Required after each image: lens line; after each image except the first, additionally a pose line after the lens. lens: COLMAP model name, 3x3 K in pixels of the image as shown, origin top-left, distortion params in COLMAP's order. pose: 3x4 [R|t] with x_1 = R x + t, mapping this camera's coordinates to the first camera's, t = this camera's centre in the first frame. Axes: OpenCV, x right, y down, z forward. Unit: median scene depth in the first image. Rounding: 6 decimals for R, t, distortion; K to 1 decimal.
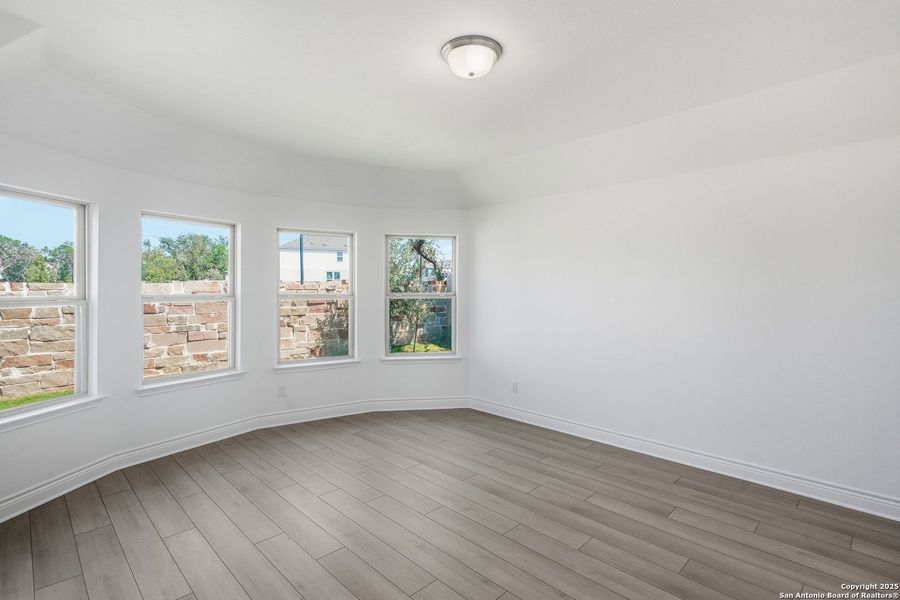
lens RADIAL K [[439.9, 0, 446.0], [0, 439.9, 288.5], [0, 0, 1]] dist [-0.009342, 0.000346]
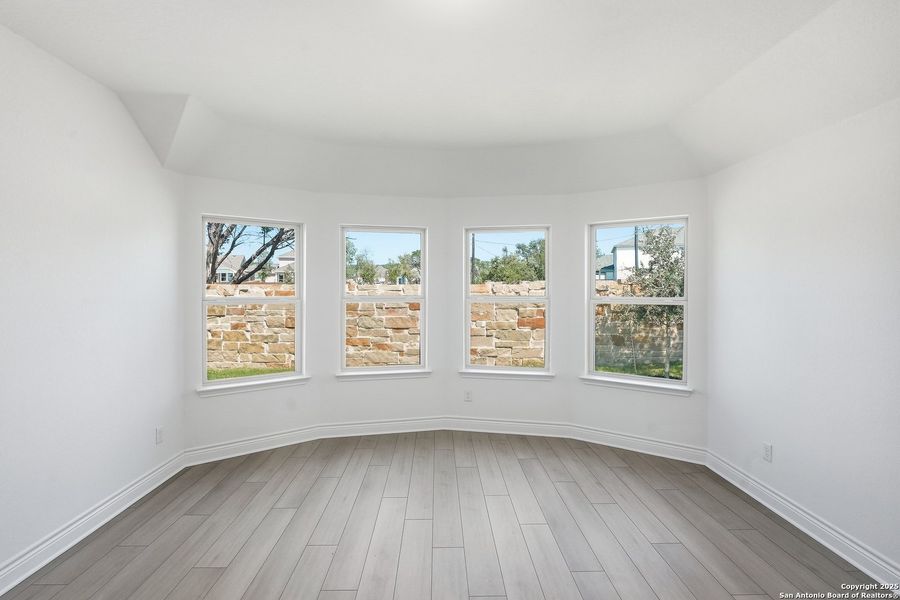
lens RADIAL K [[439.9, 0, 446.0], [0, 439.9, 288.5], [0, 0, 1]] dist [-0.009342, 0.000346]
pose [[0.725921, 0.002429, -0.687774, 0.190441], [-0.001383, 0.999997, 0.002071, -0.003985], [0.687776, -0.000552, 0.725922, 0.190762]]
